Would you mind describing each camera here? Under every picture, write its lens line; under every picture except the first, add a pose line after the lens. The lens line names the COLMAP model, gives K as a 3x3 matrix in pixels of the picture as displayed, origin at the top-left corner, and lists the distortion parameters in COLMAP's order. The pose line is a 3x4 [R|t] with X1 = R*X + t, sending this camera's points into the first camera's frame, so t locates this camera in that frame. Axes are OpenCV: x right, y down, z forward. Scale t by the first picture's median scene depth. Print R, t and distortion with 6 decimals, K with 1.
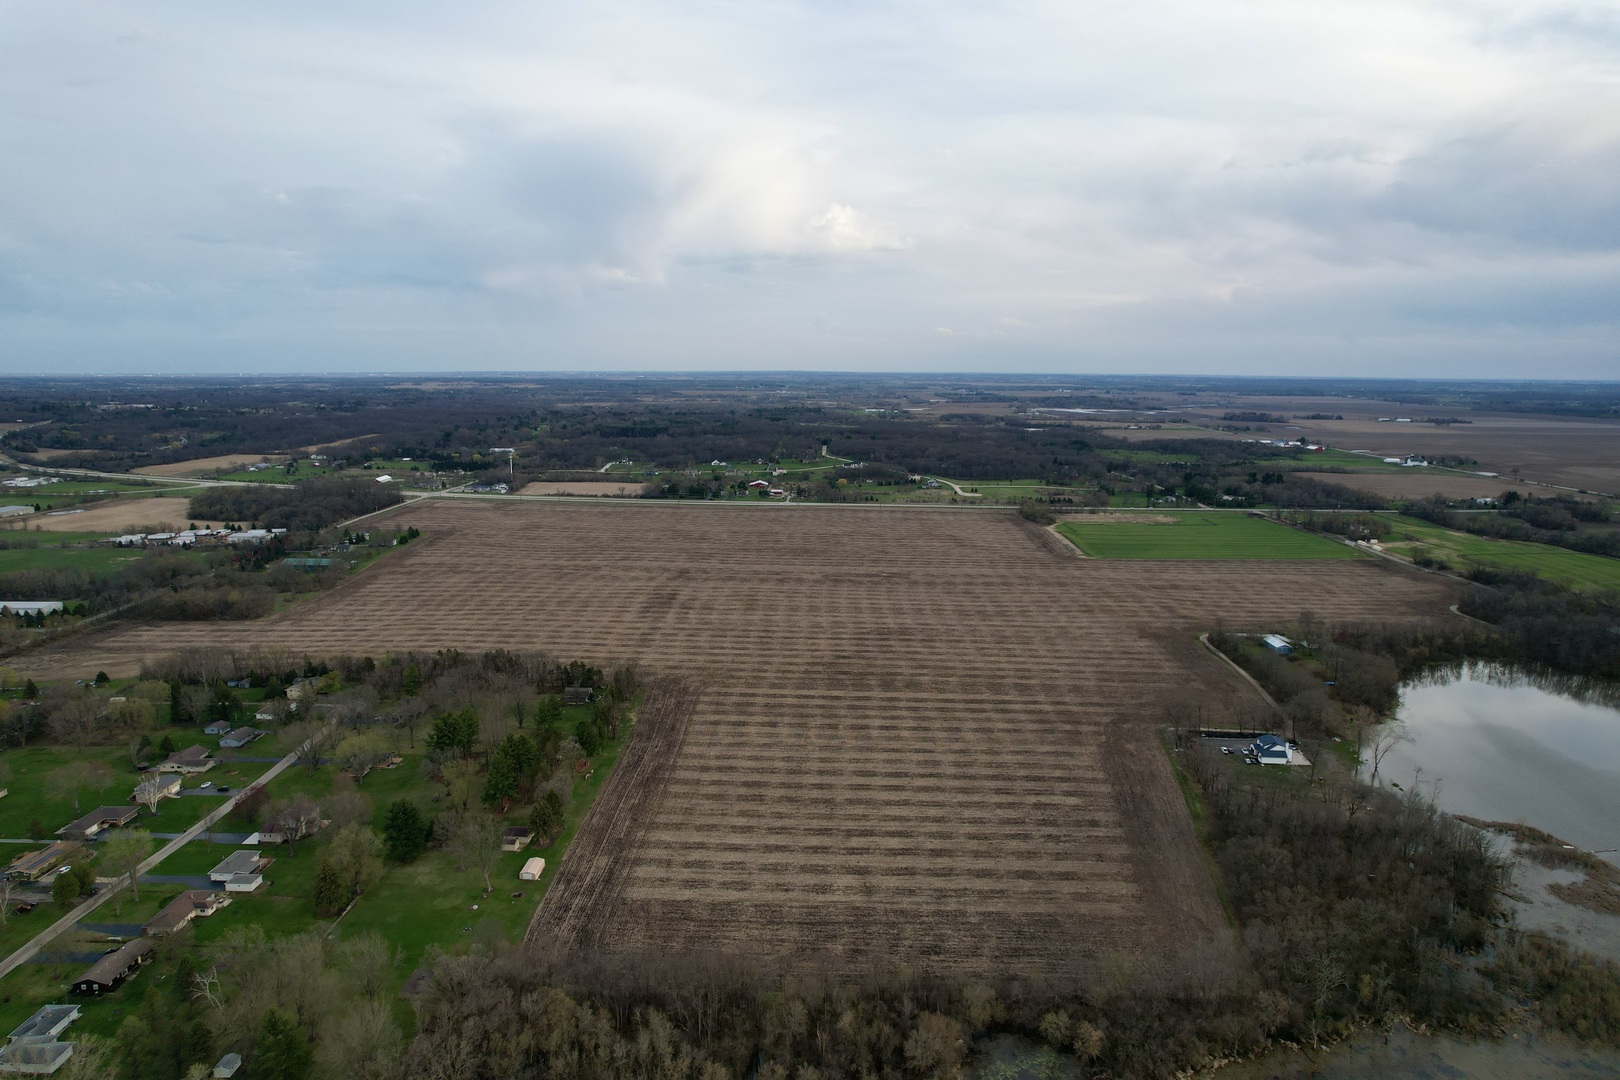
lens RADIAL K [[1036.5, 0, 813.9], [0, 1036.5, 546.3], [0, 0, 1]] dist [-0.074884, 0.069301]
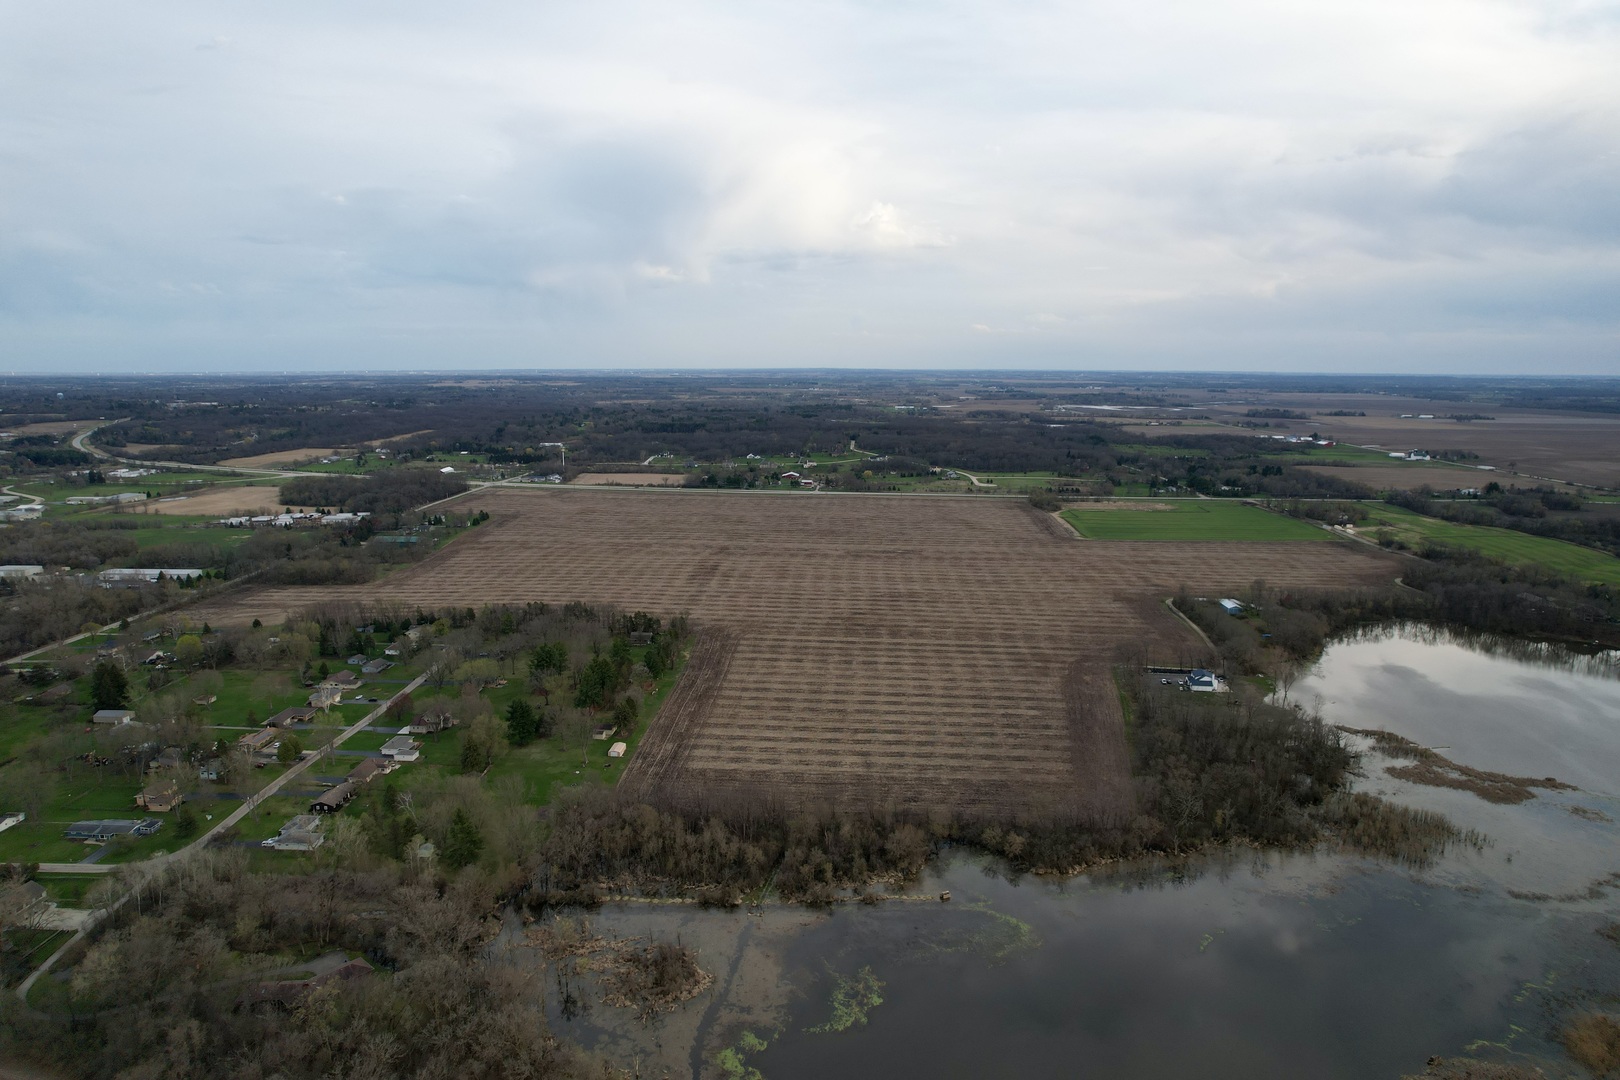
lens RADIAL K [[1036.5, 0, 813.9], [0, 1036.5, 546.3], [0, 0, 1]] dist [-0.074884, 0.069301]
pose [[0.999491, 0.003232, -0.031722, 0.011844], [-0.003146, 0.999991, 0.002760, 0.022866], [0.031731, -0.002659, 0.999493, -0.169583]]
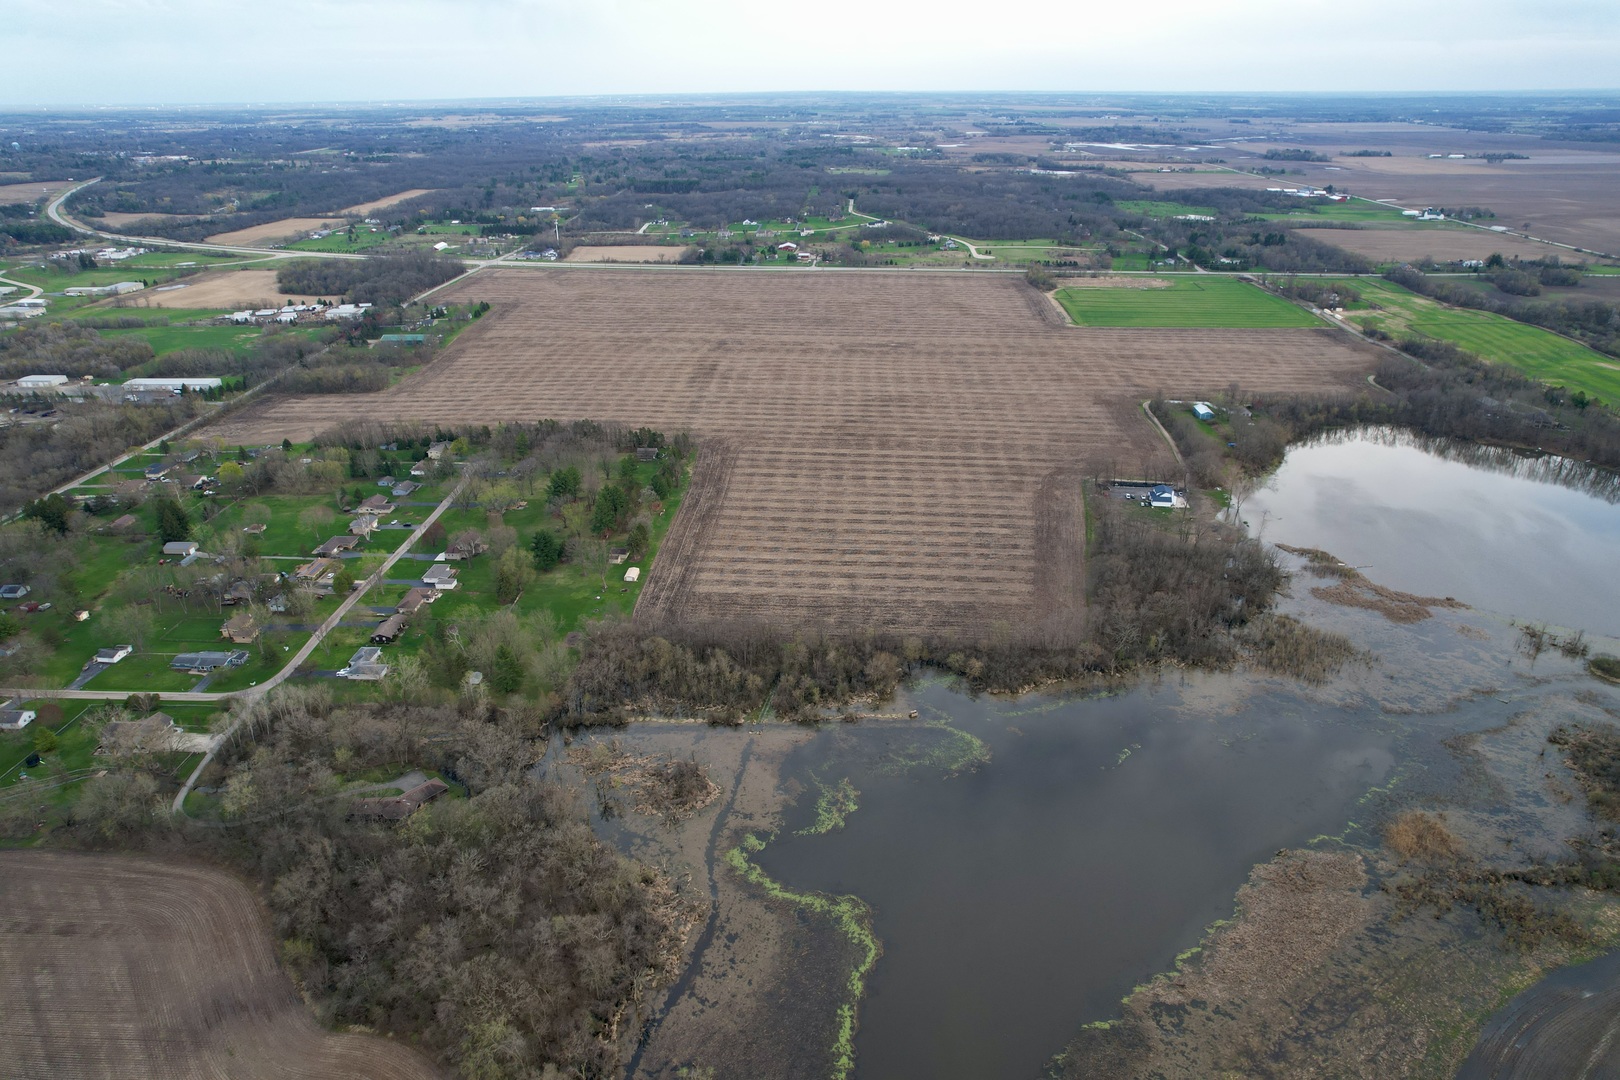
lens RADIAL K [[1036.5, 0, 813.9], [0, 1036.5, 546.3], [0, 0, 1]] dist [-0.074884, 0.069301]
pose [[0.999419, 0.001428, -0.034039, 0.022807], [0.007095, 0.968488, 0.248959, -0.051964], [0.033322, -0.249056, 0.967916, -0.229893]]
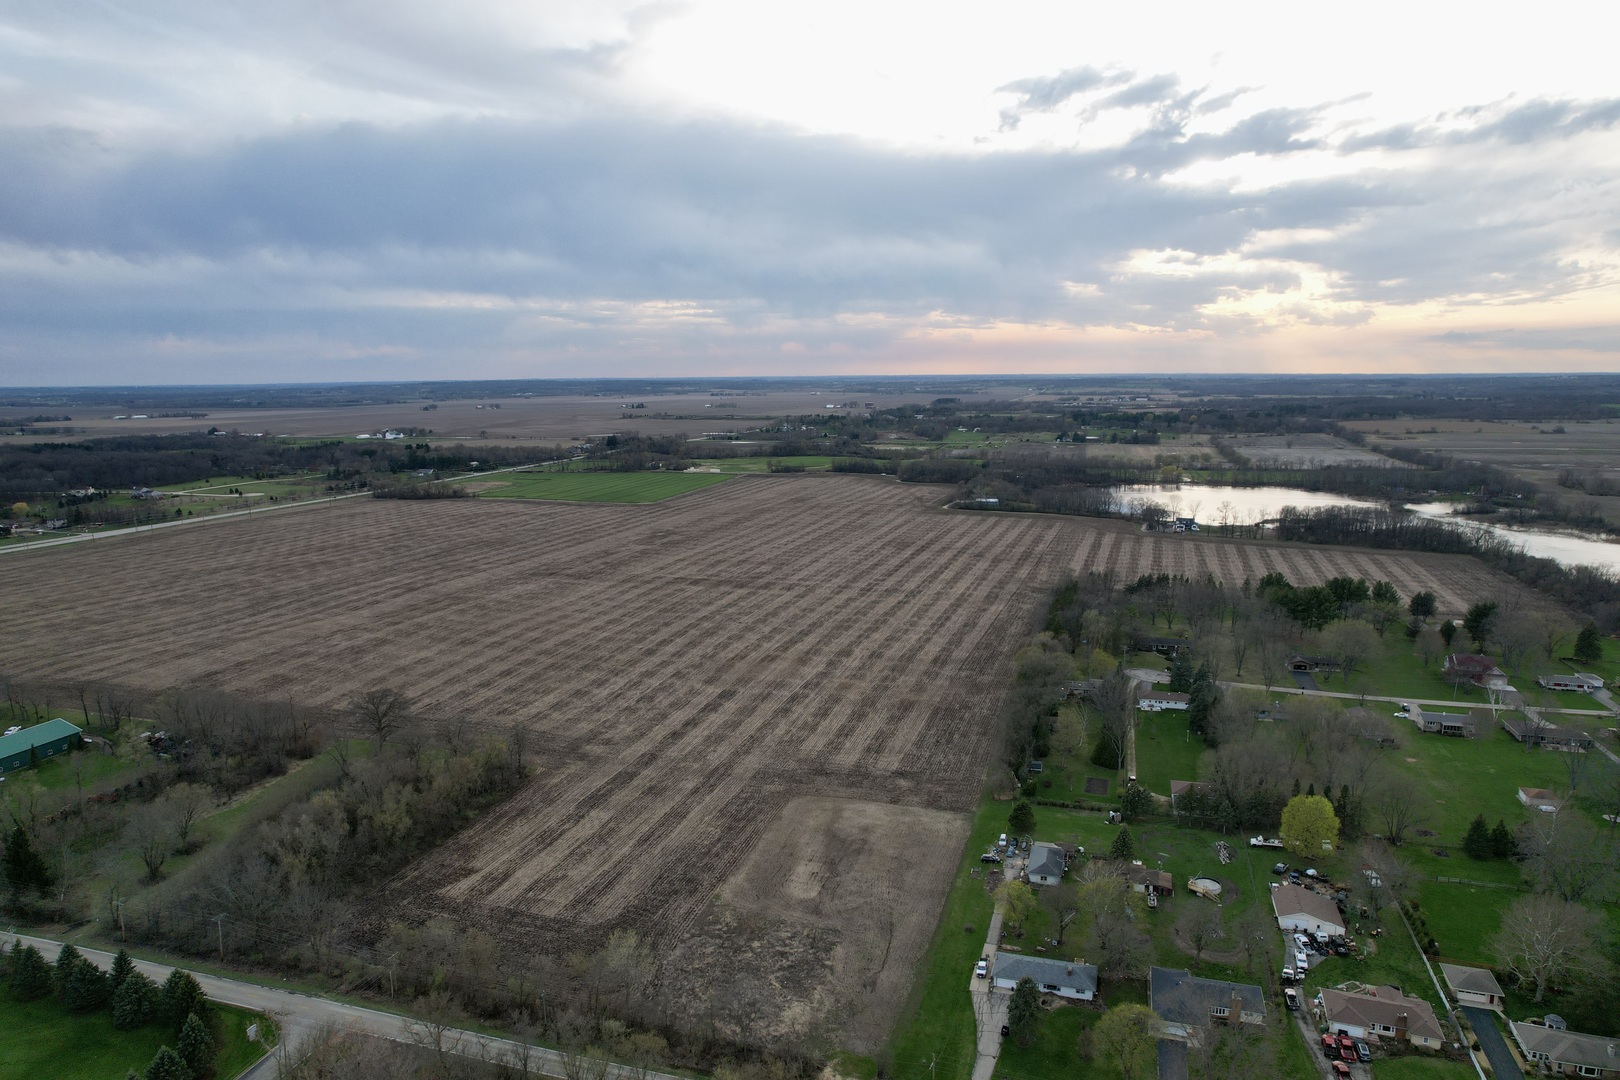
lens RADIAL K [[1025.9, 0, 814.5], [0, 1025.9, 601.0], [0, 0, 1]] dist [-0.056004, 0.047479]
pose [[0.264149, -0.218644, 0.939372, -0.930958], [0.176562, 0.968469, 0.175768, -0.061629], [-0.948183, 0.119428, 0.294424, 0.741263]]
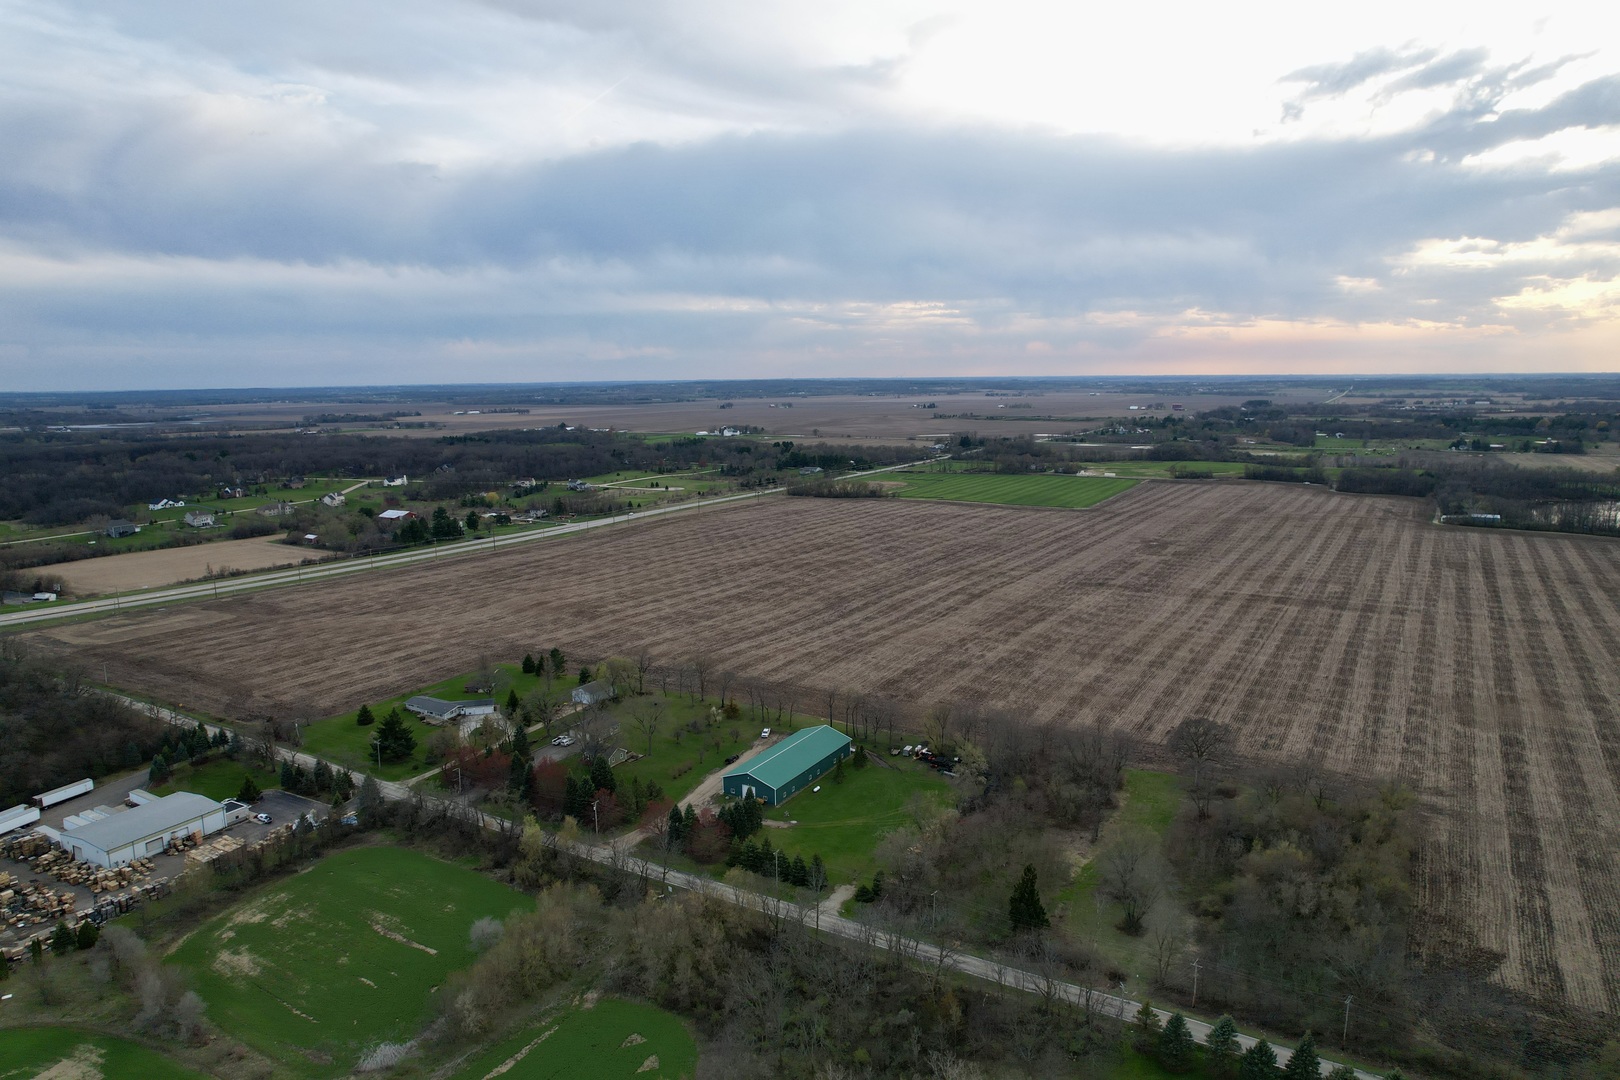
lens RADIAL K [[1038.2, 0, 814.0], [0, 1038.2, 538.7], [0, 0, 1]] dist [-0.073270, 0.065596]
pose [[0.475525, -0.149228, 0.866953, -0.994407], [0.166112, 0.983010, 0.078092, -0.111048], [-0.863877, 0.106877, 0.492234, 0.997941]]
